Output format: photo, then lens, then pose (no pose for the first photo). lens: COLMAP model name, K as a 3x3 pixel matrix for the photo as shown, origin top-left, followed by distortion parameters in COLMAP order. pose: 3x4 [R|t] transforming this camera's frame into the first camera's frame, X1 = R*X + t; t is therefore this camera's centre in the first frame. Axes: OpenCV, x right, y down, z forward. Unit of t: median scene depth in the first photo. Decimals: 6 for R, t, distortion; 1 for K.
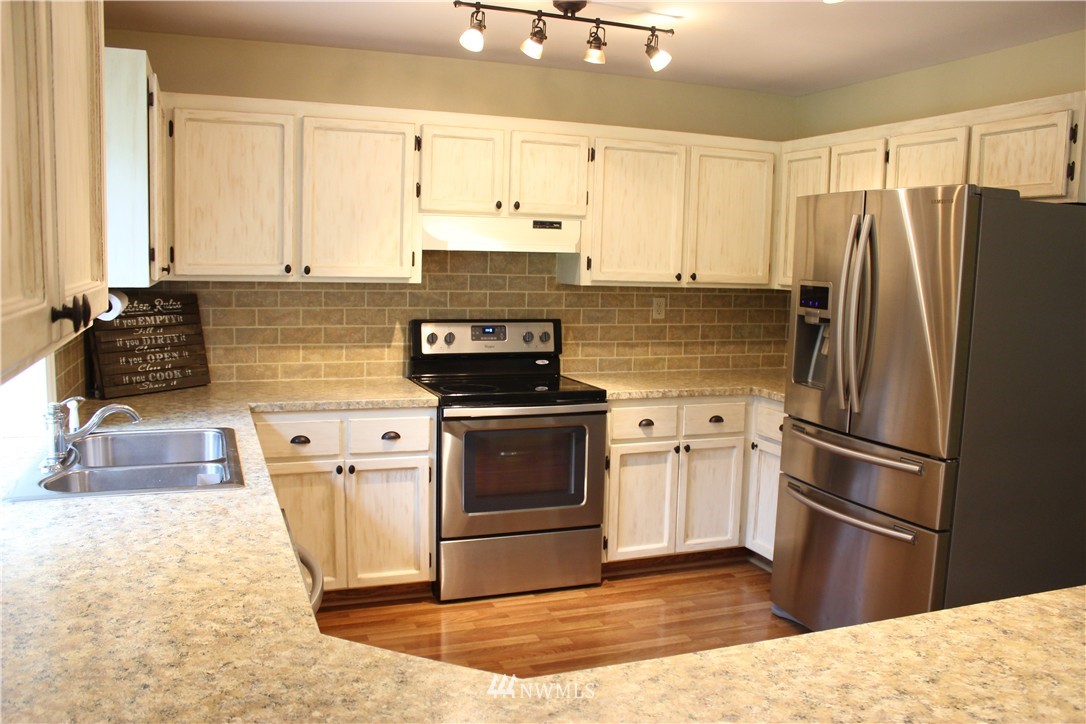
lens RADIAL K [[913.4, 0, 543.4], [0, 913.4, 379.9], [0, 0, 1]] dist [-0.137787, 0.004431]
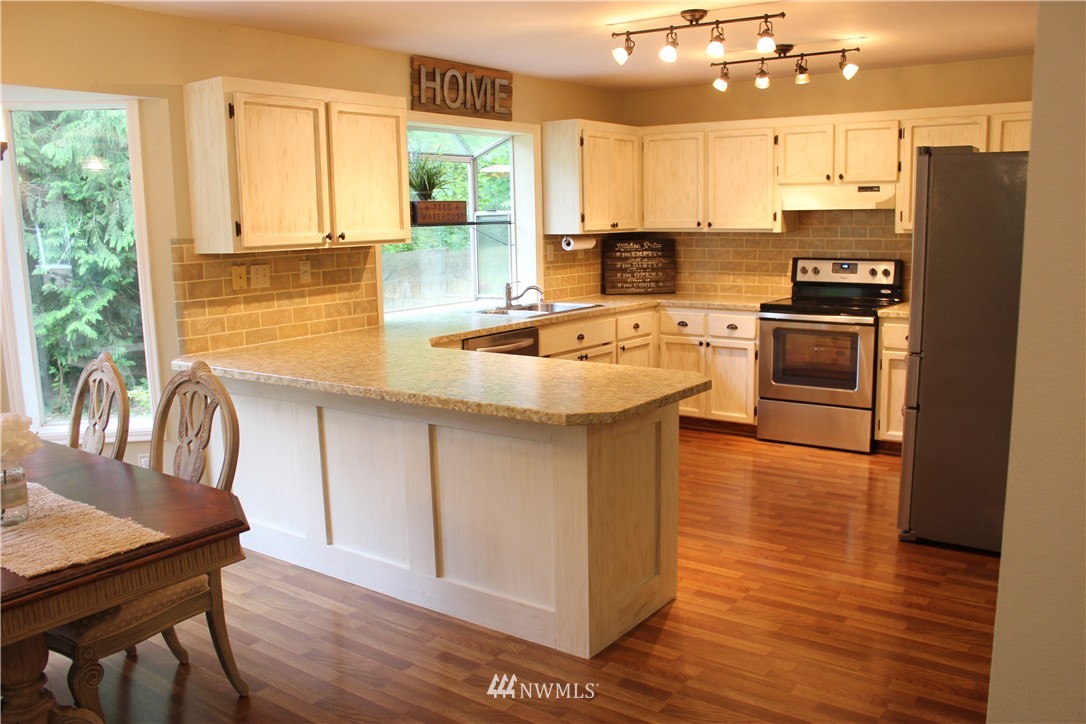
lens RADIAL K [[913.4, 0, 543.4], [0, 913.4, 379.9], [0, 0, 1]] dist [-0.137787, 0.004431]
pose [[0.538241, 0.112028, -0.835312, 0.991597], [-0.080403, 0.993431, 0.081425, 0.050523], [0.838947, 0.023335, 0.543713, -0.150034]]
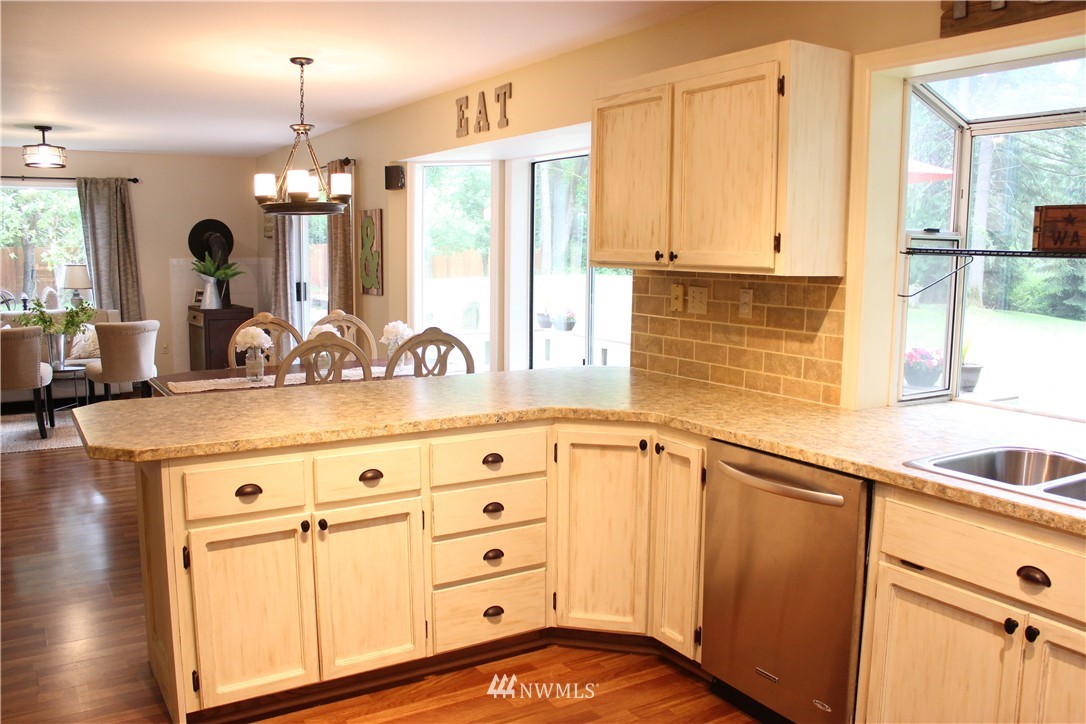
lens RADIAL K [[911.5, 0, 543.0], [0, 911.5, 362.0], [0, 0, 1]] dist [-0.075982, 0.000640]
pose [[-0.981269, -0.013209, -0.192189, 0.163481], [-0.062417, 0.965628, 0.252321, -0.134403], [0.182250, 0.259591, -0.948366, 1.106328]]
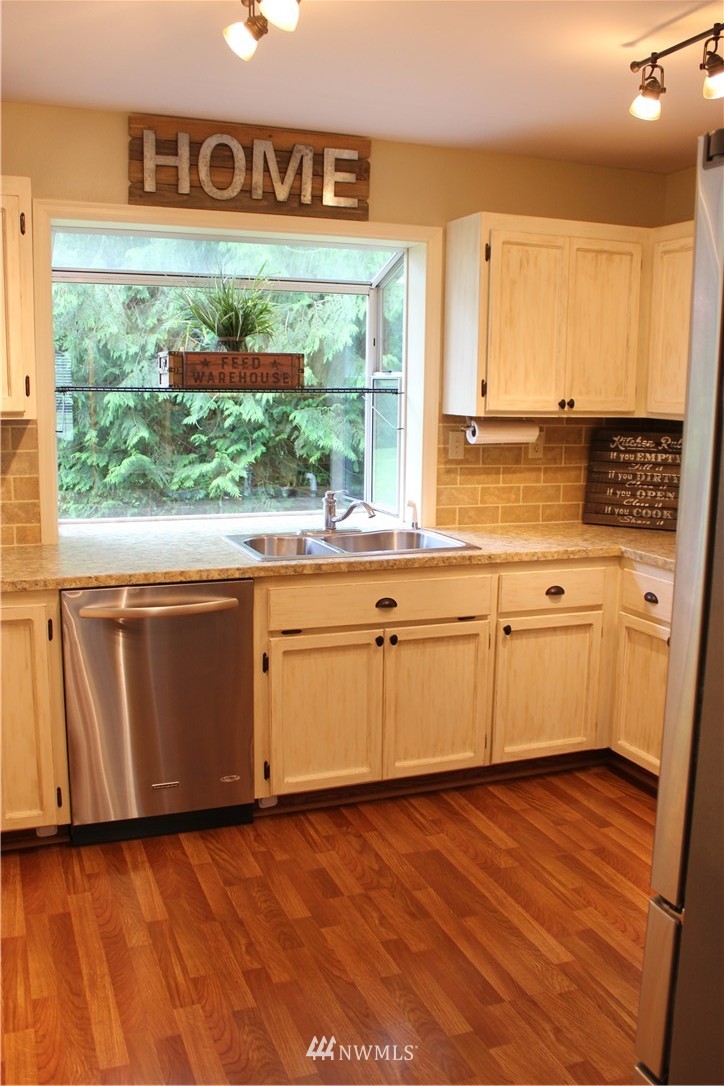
lens RADIAL K [[986.3, 0, 362.0], [0, 986.3, 543.0], [0, 0, 1]] dist [-0.123815, 0.088174]
pose [[0.004854, 0.136147, -0.990677, 0.647327], [-0.148356, 0.979823, 0.133928, -0.069856], [0.988922, 0.146323, 0.024954, 0.650090]]
